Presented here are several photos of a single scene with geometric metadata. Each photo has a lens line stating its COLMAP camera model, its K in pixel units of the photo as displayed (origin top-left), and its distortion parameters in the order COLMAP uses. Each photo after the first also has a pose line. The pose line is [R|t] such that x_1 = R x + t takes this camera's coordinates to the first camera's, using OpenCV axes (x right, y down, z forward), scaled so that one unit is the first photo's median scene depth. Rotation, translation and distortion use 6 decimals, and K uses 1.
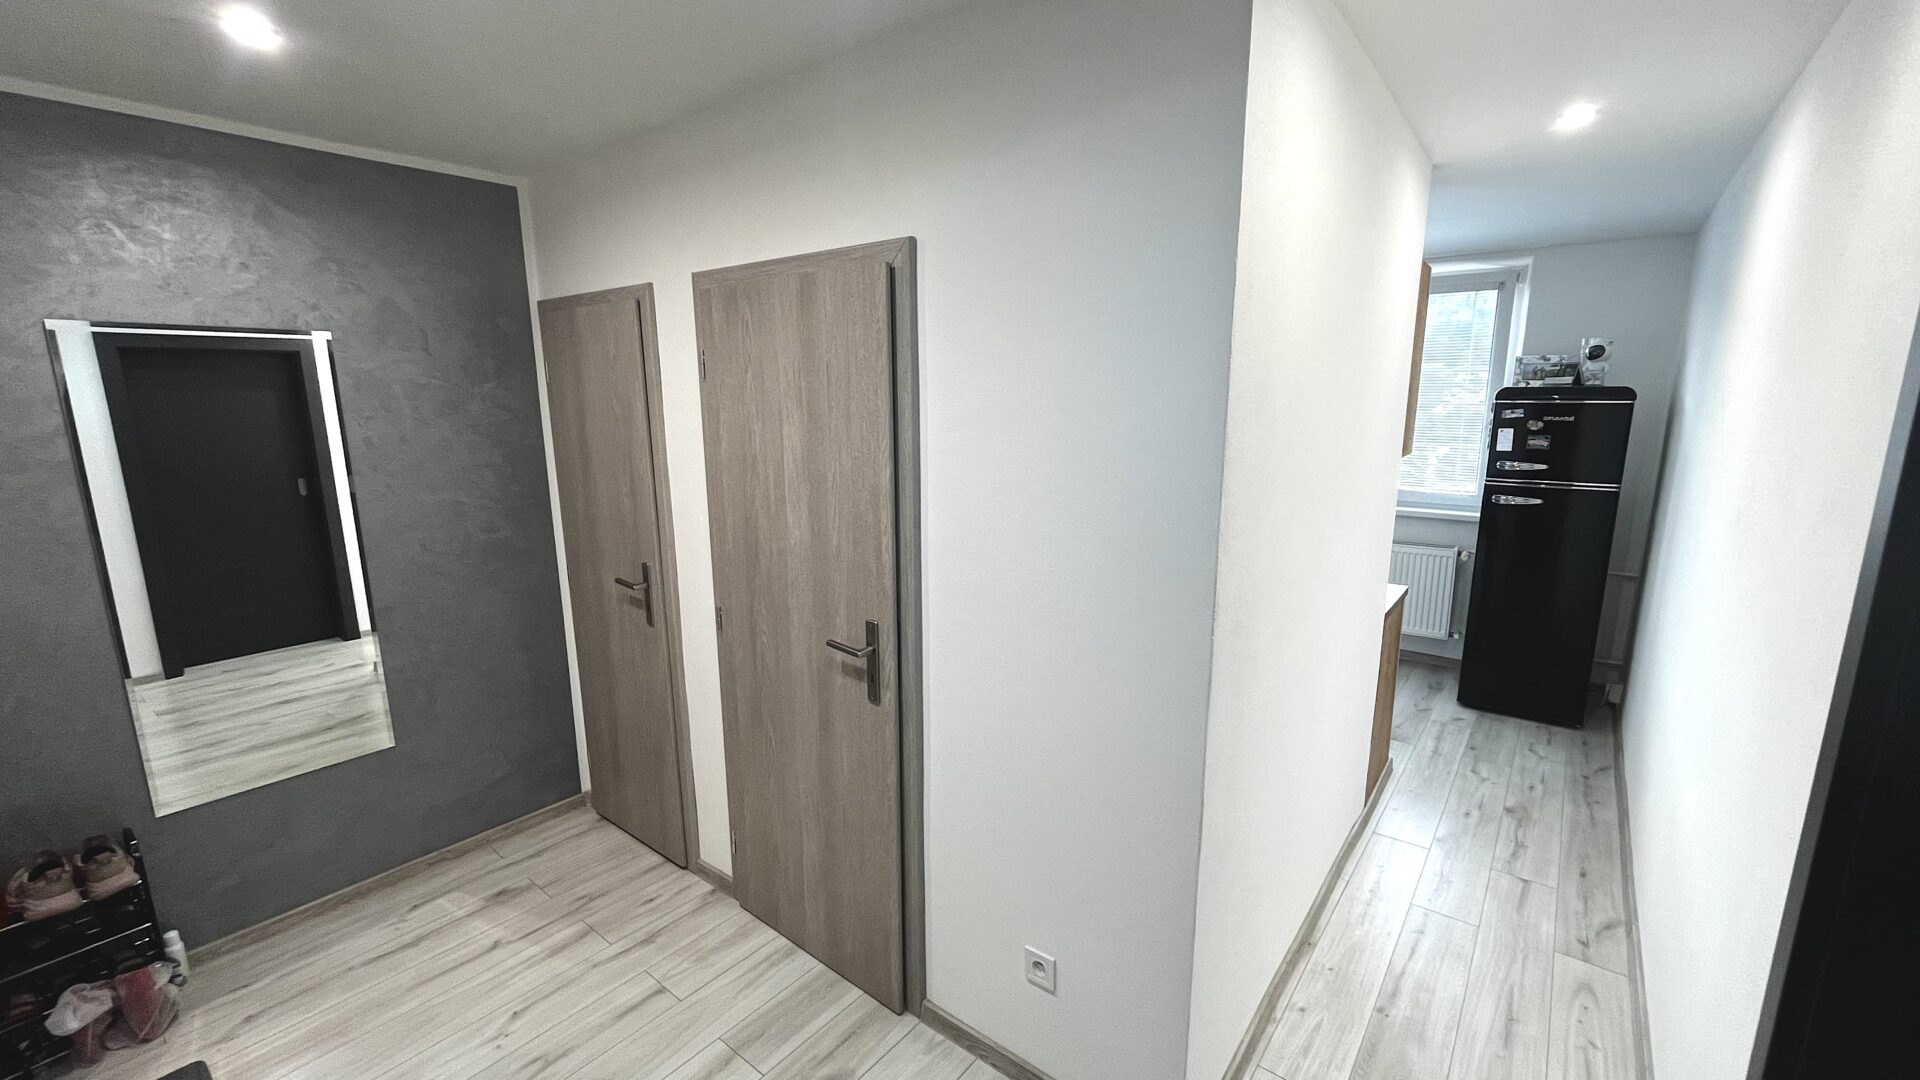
lens RADIAL K [[775.4, 0, 957.9], [0, 775.4, 546.0], [0, 0, 1]] dist [-0.003002, 0.000786]
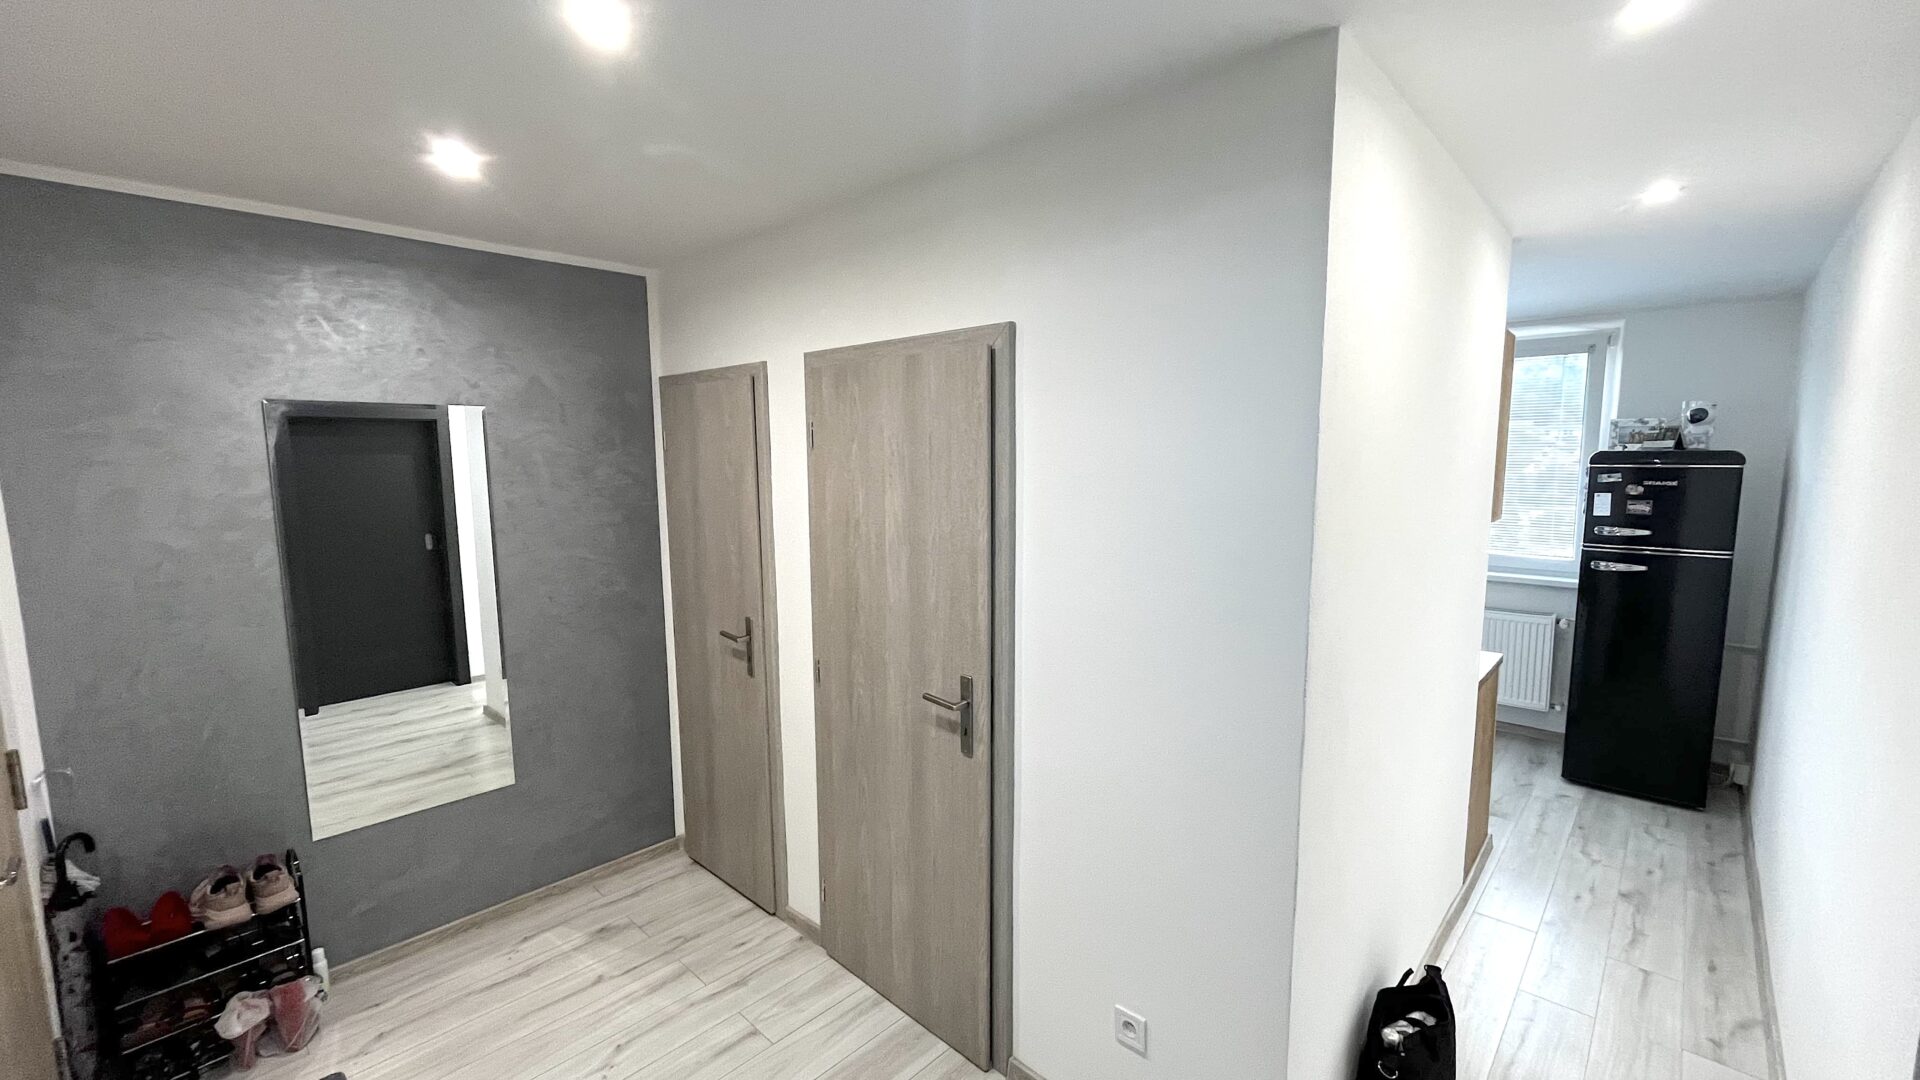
lens RADIAL K [[775.4, 0, 957.9], [0, 775.4, 546.0], [0, 0, 1]] dist [-0.003002, 0.000786]
pose [[0.996368, 0.009002, -0.084673, -0.027464], [-0.015350, 0.997094, -0.074619, -0.000524], [0.083755, 0.075648, 0.993611, -0.047457]]
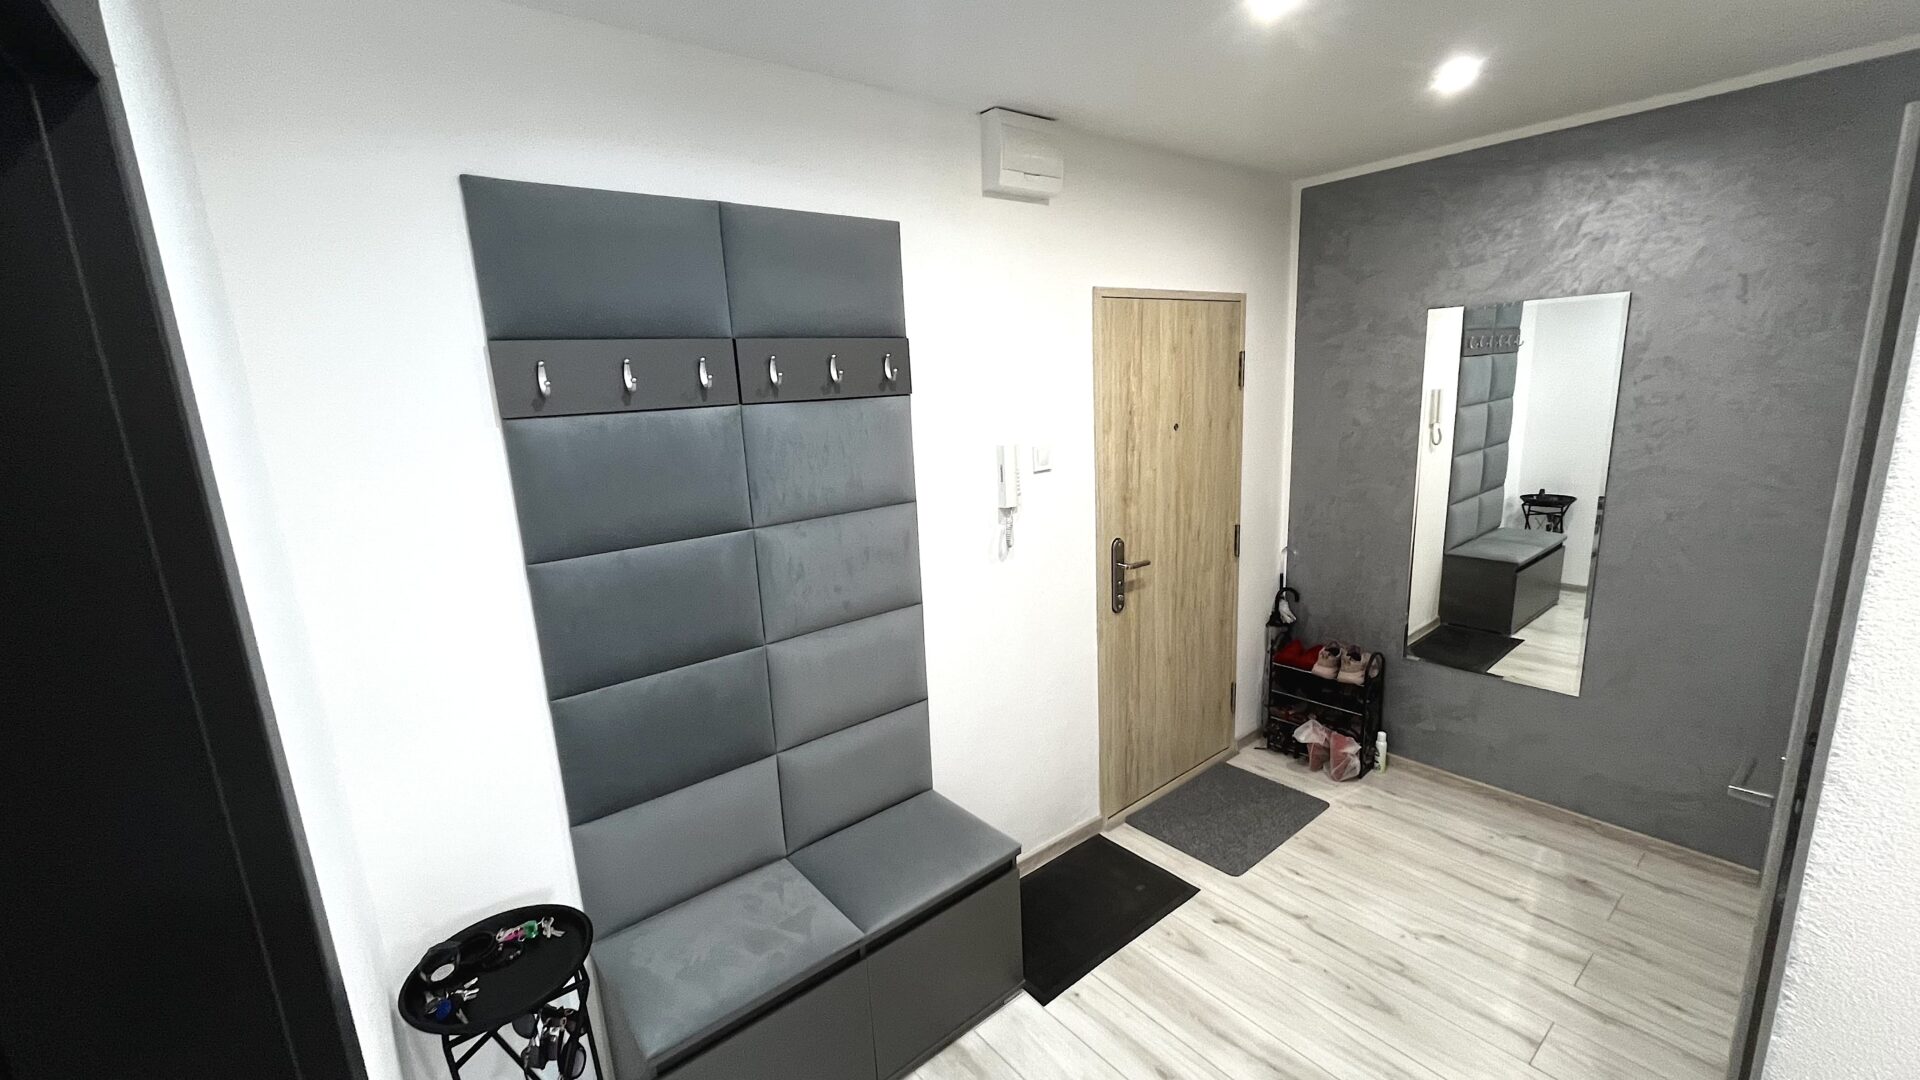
lens RADIAL K [[775.4, 0, 957.9], [0, 775.4, 546.0], [0, 0, 1]] dist [-0.003002, 0.000786]
pose [[-0.219350, 0.219996, -0.950519, 0.423023], [-0.139726, 0.957120, 0.253768, -0.087617], [0.965589, 0.188476, -0.179205, 0.376958]]
